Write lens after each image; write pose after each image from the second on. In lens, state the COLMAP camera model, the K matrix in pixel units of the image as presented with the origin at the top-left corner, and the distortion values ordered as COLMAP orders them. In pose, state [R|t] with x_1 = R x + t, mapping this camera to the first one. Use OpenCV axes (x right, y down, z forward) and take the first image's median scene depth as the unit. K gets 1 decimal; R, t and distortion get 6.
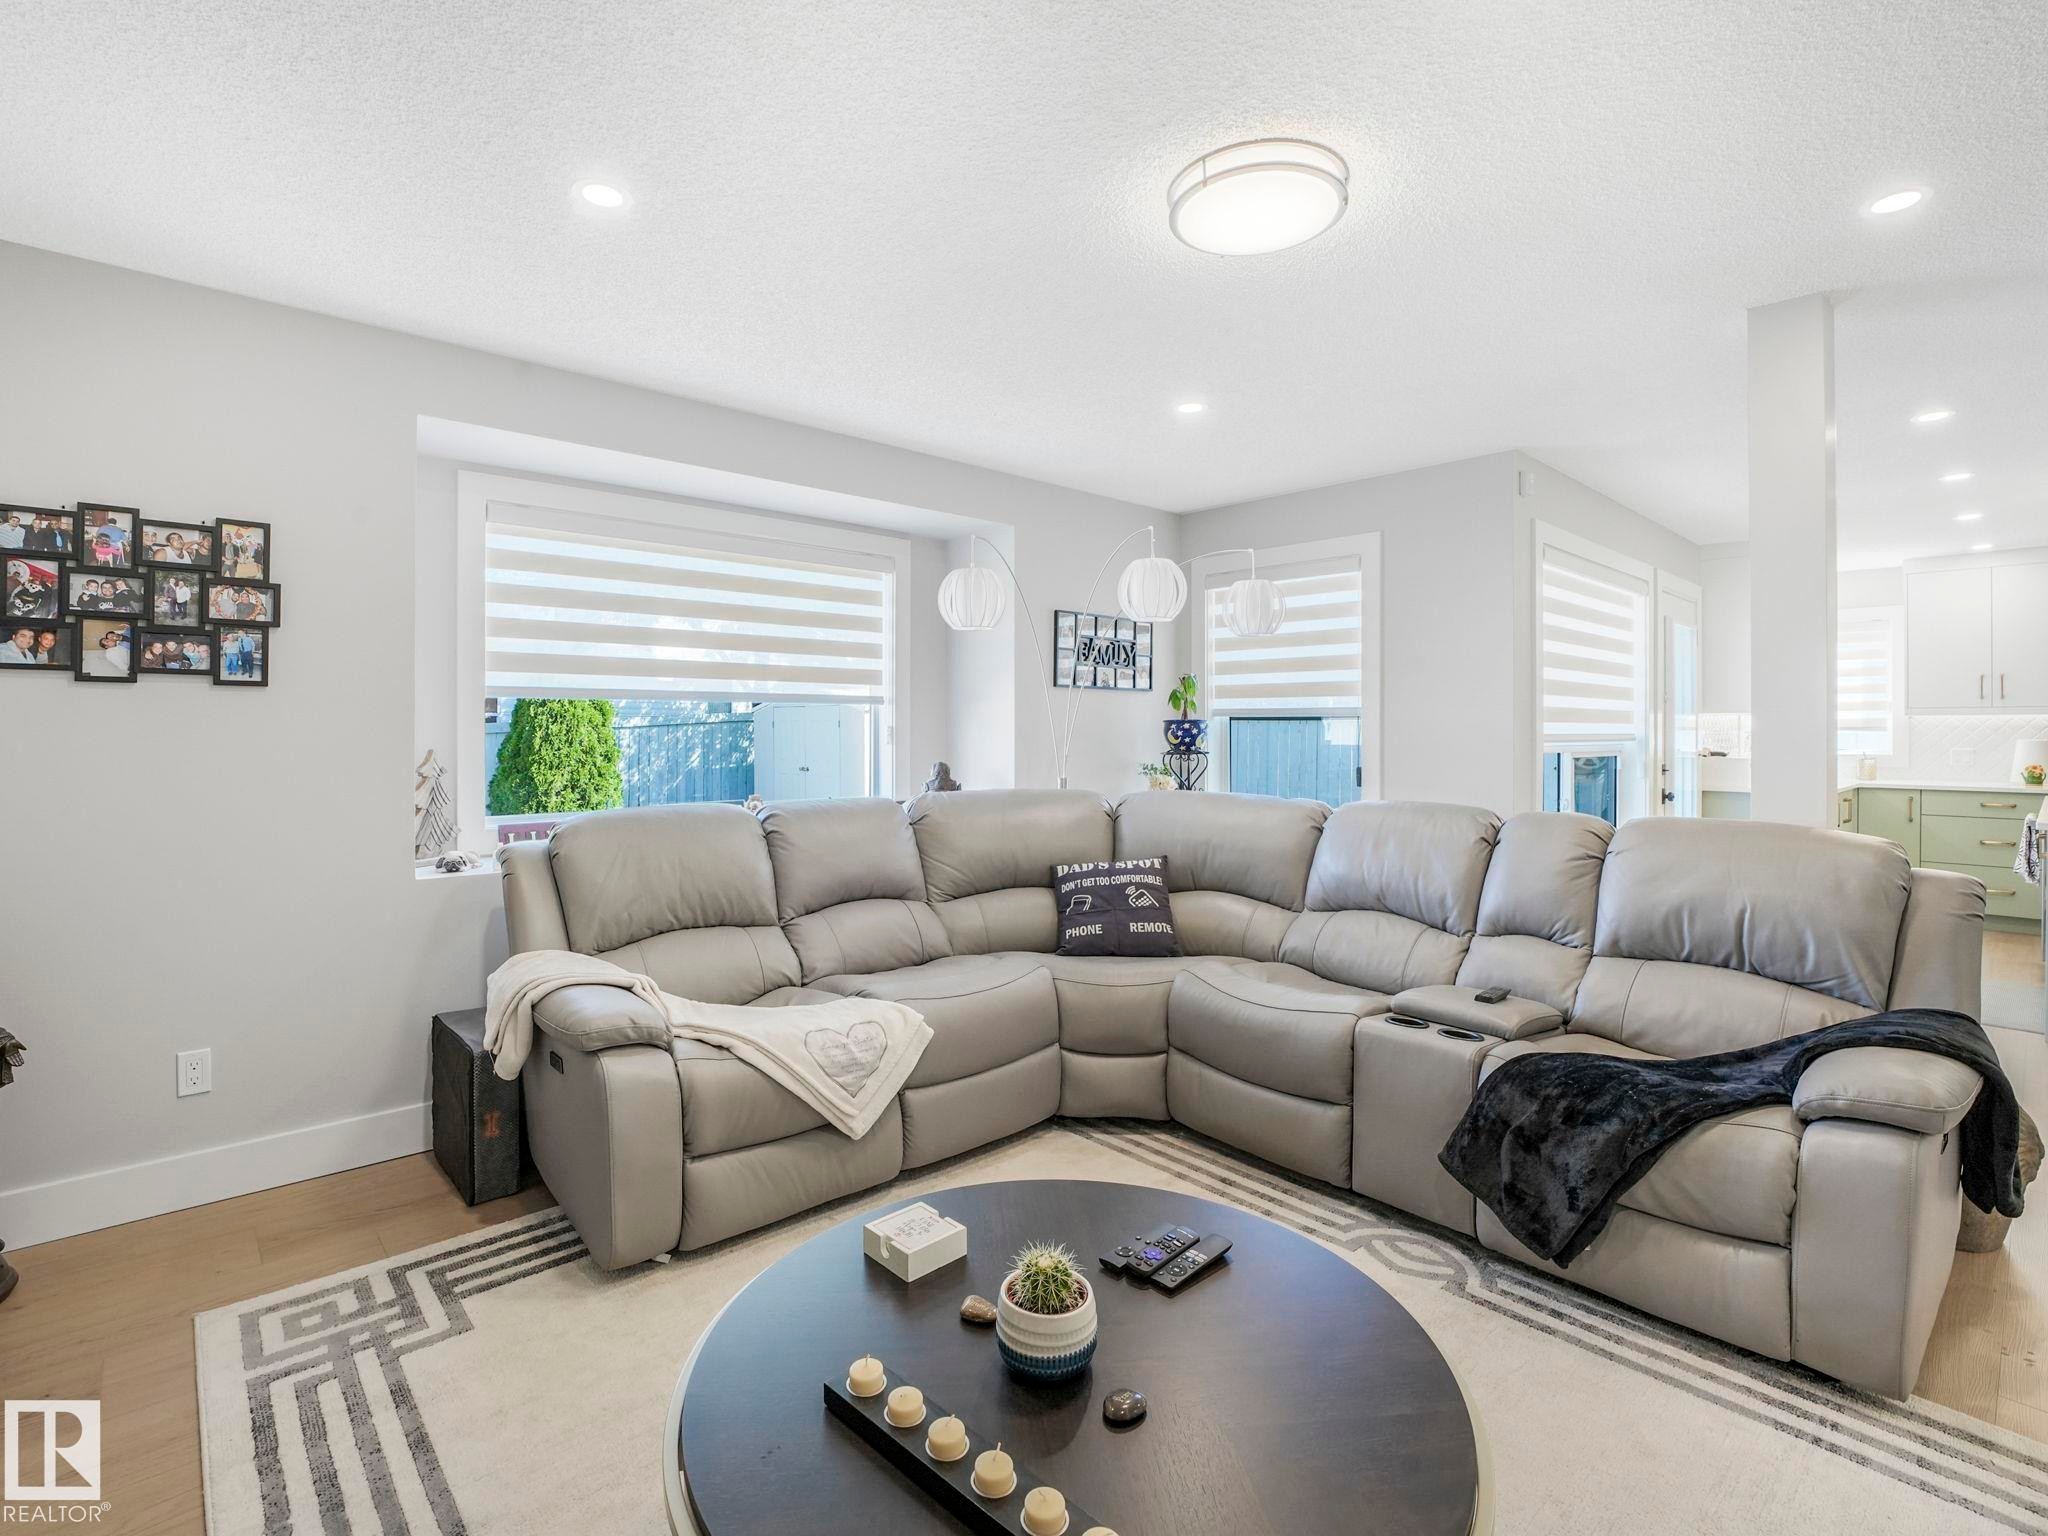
lens RADIAL K [[954.8, 0, 1039.8], [0, 954.8, 747.5], [0, 0, 1]] dist [-0.034767, 0.004230]
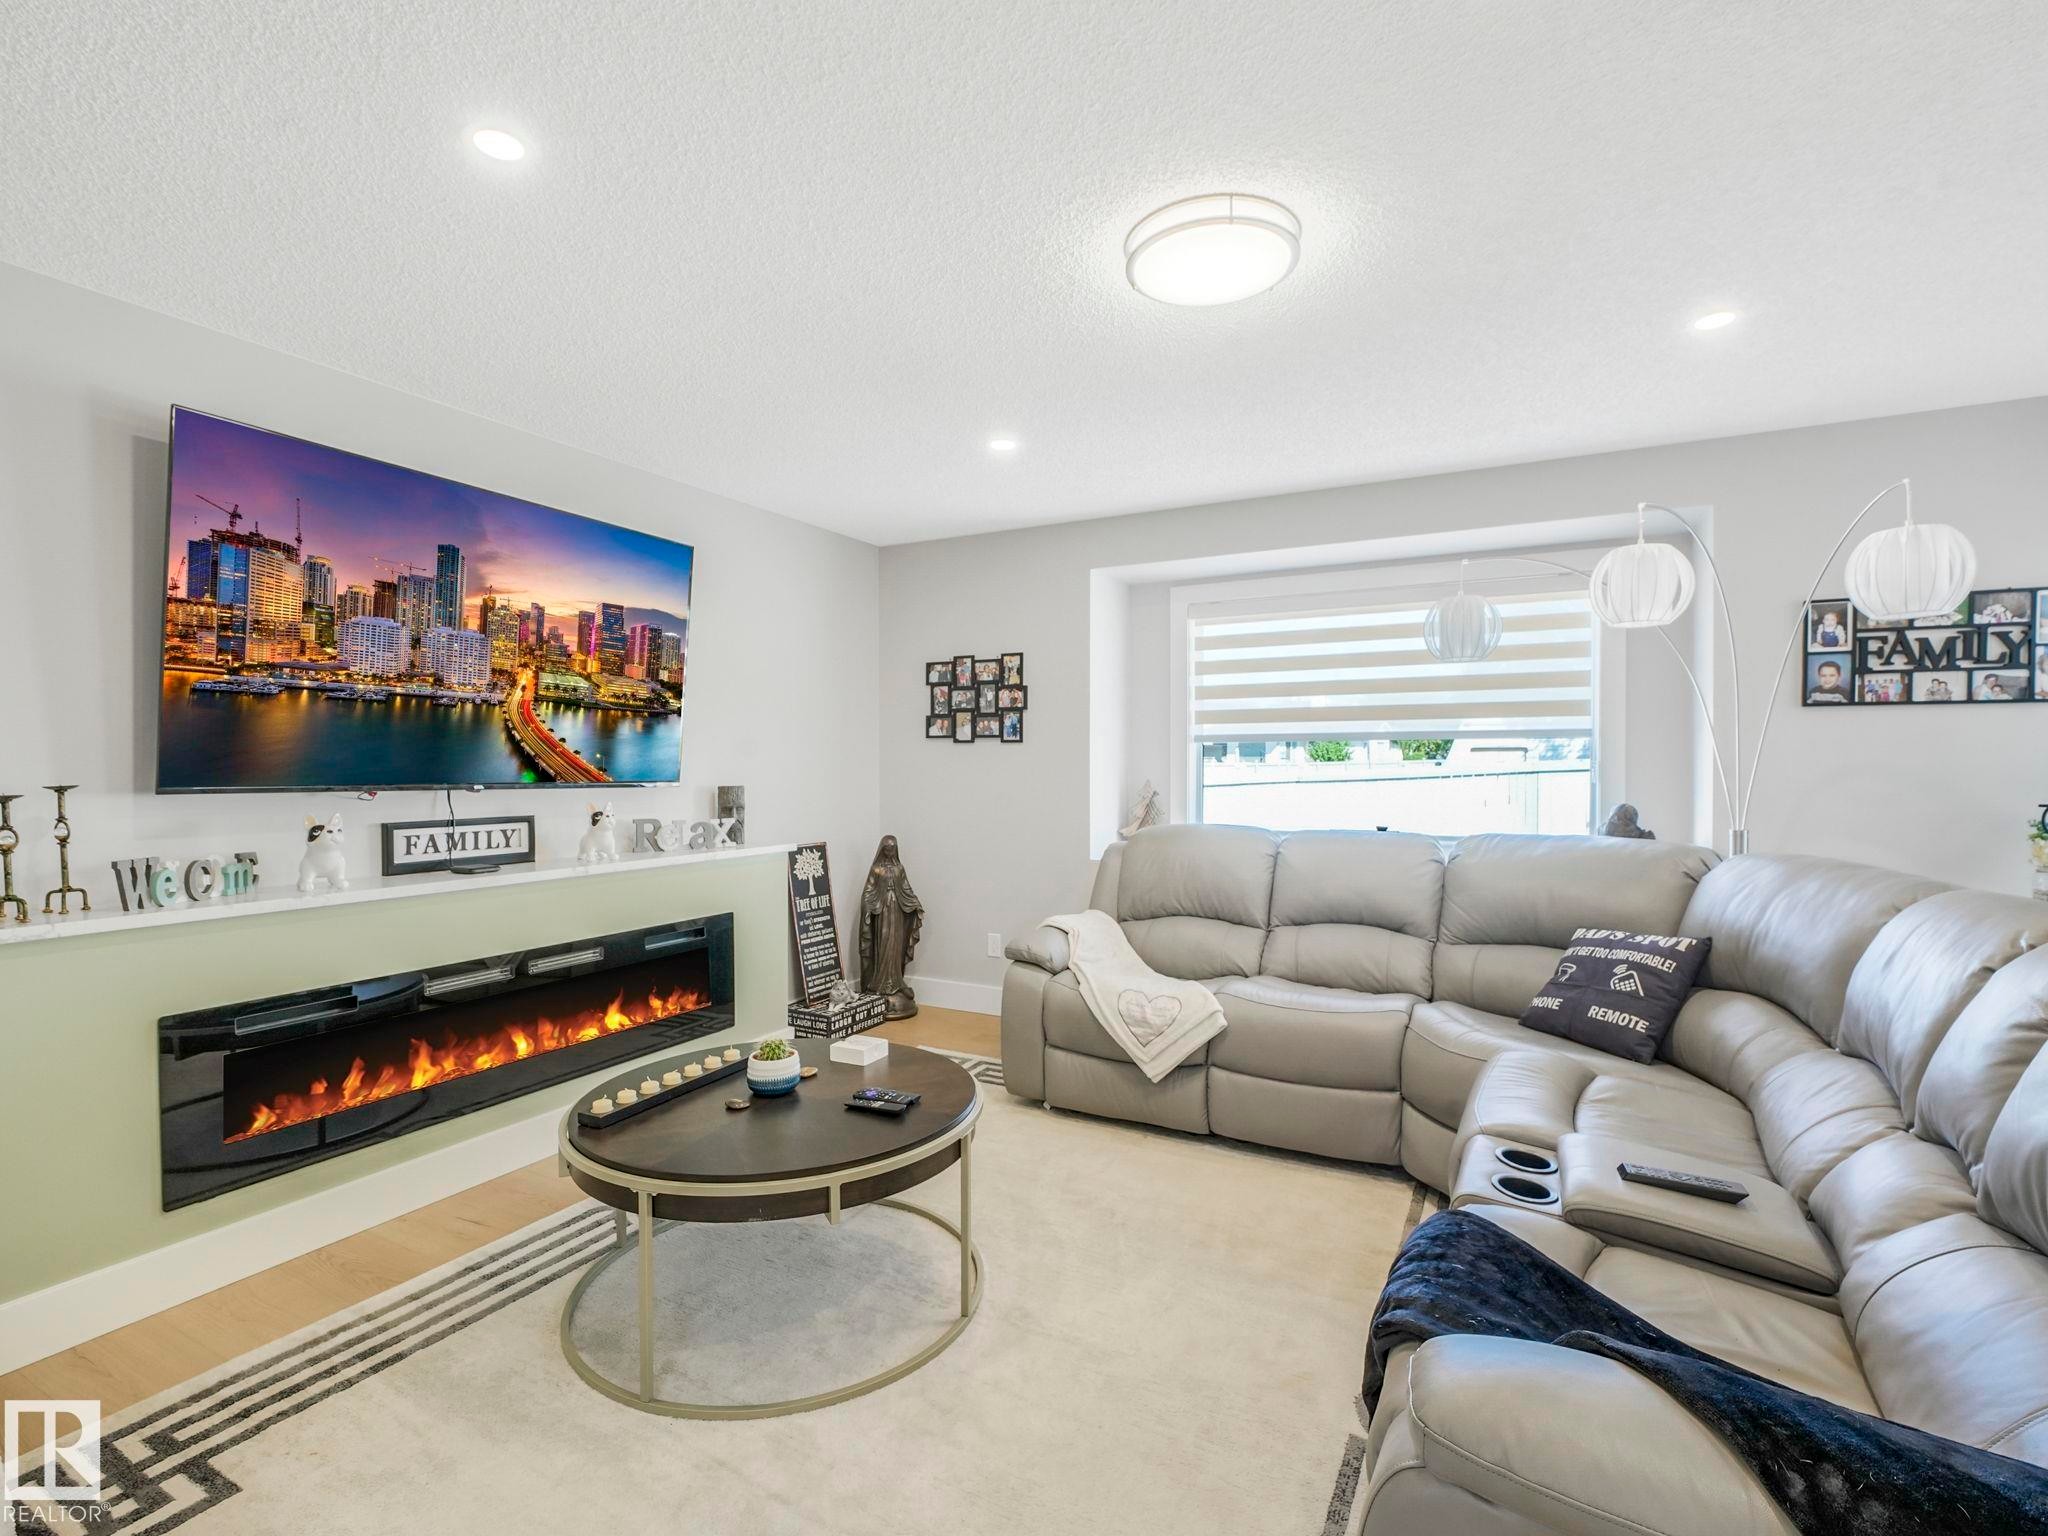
lens RADIAL K [[954.8, 0, 999.5], [0, 954.8, 789.2], [0, 0, 1]] dist [-0.034767, 0.004230]
pose [[0.328500, 0.022196, -0.944243, 0.941046], [-0.017060, 0.999700, 0.017565, -0.006638], [0.944350, 0.010339, 0.328780, 0.363128]]
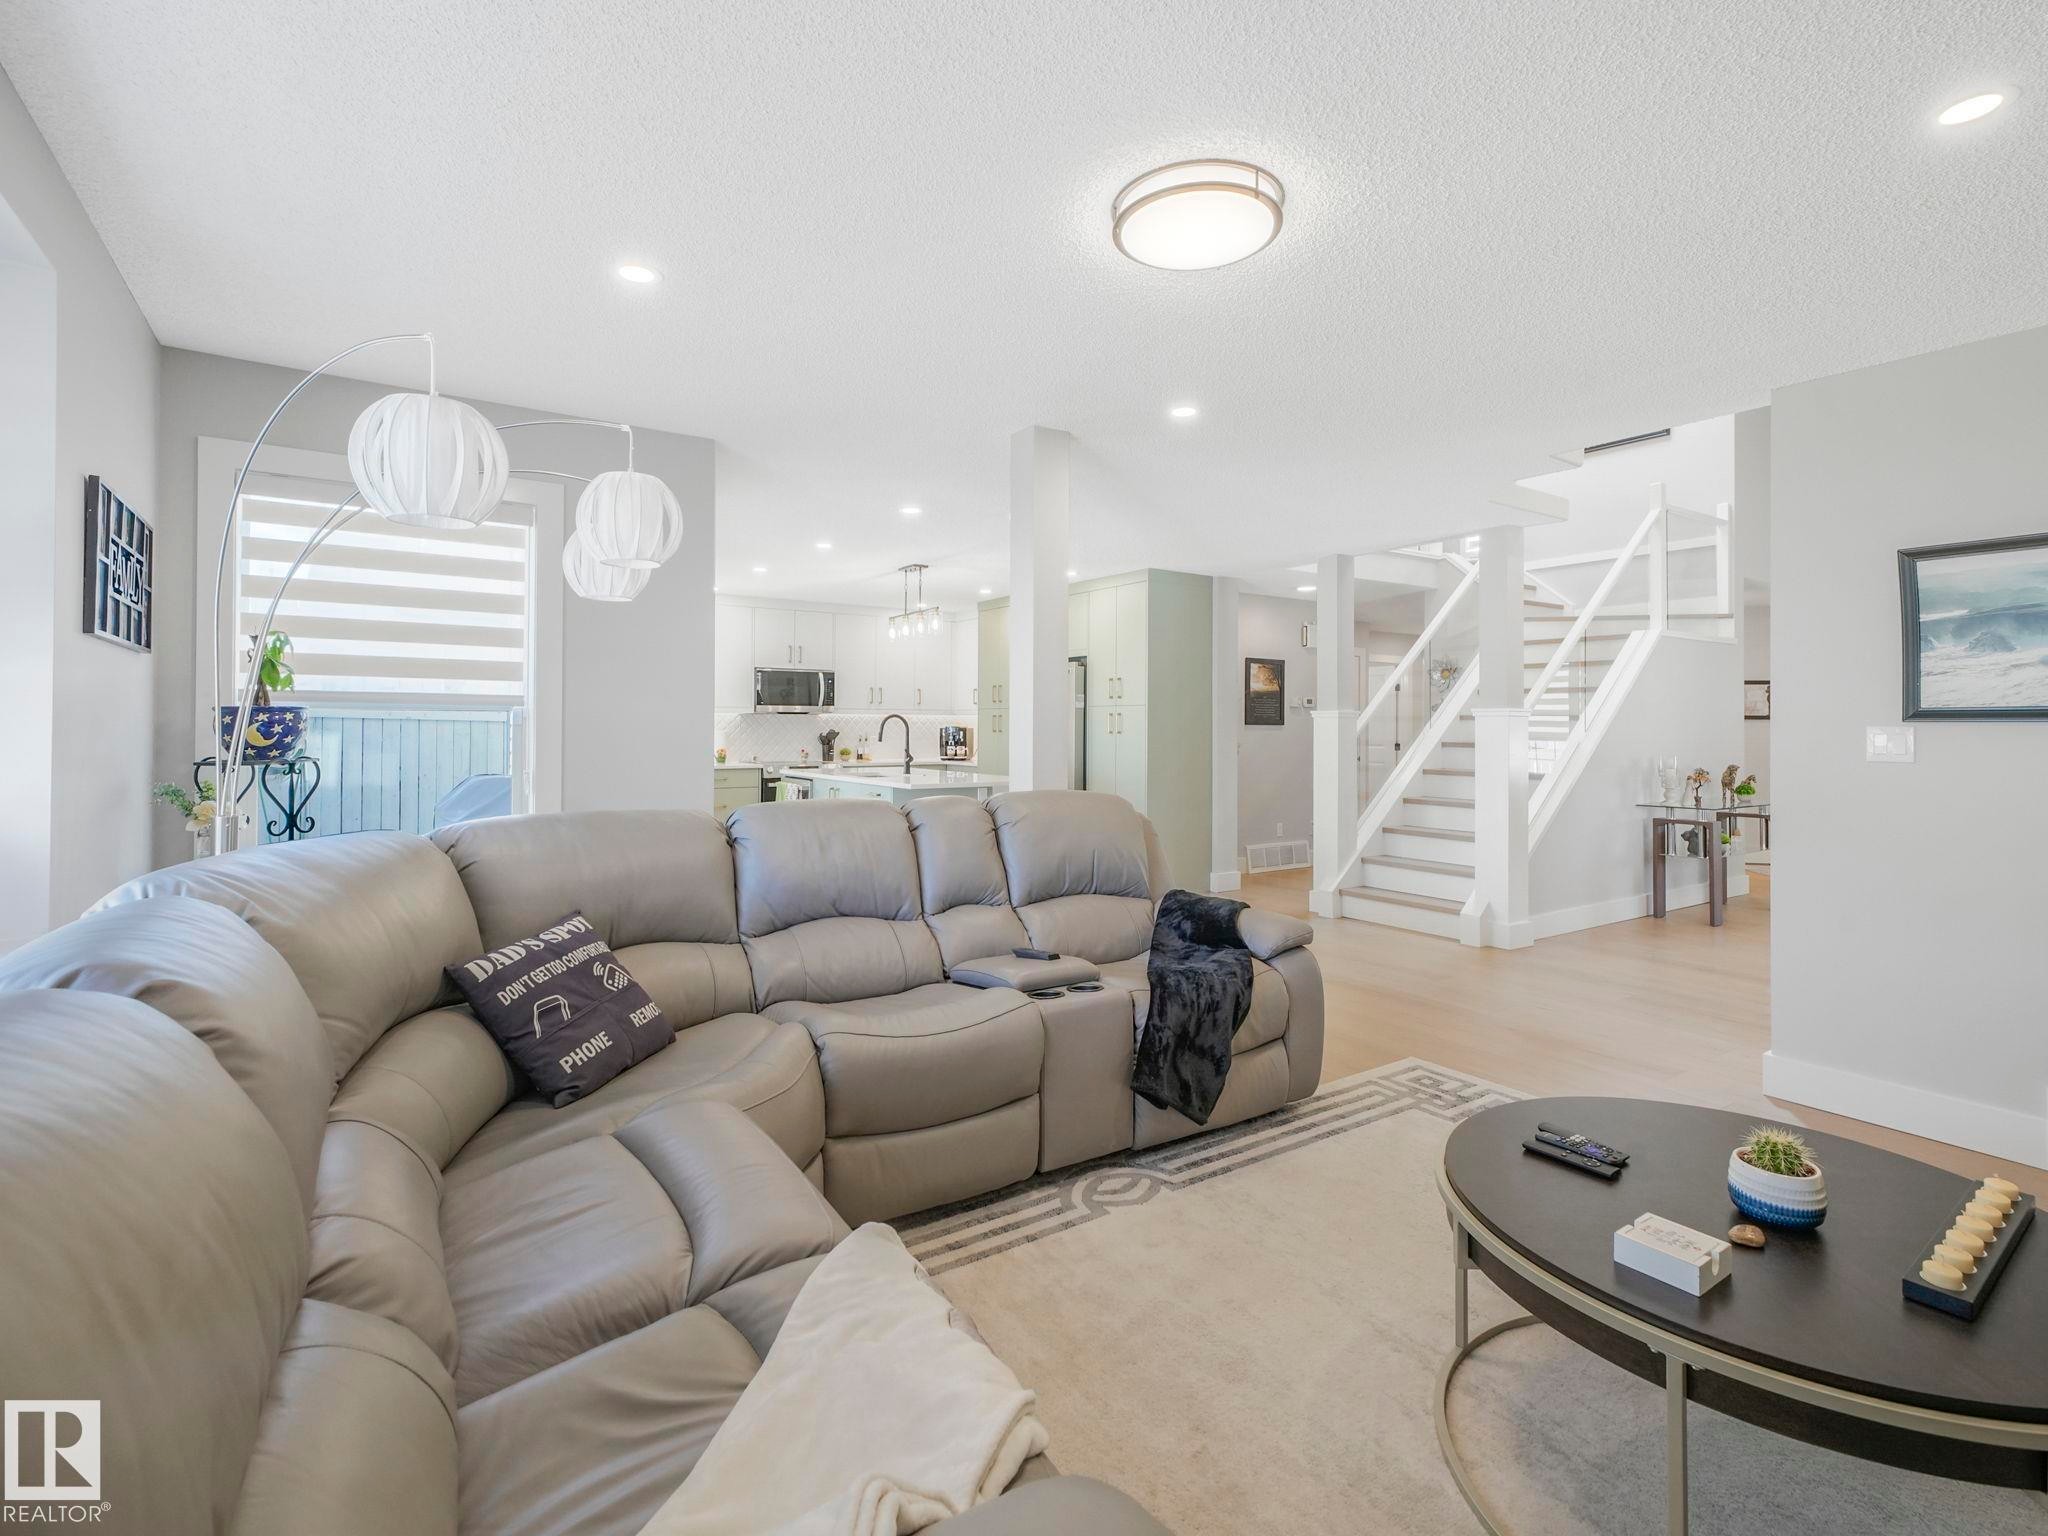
lens RADIAL K [[954.8, 0, 1011.6], [0, 954.8, 722.6], [0, 0, 1]] dist [-0.034767, 0.004230]
pose [[0.178292, 0.003968, 0.983970, -0.715338], [0.012731, 0.999899, -0.006339, -0.016753], [-0.983895, 0.013657, 0.178224, 0.870204]]
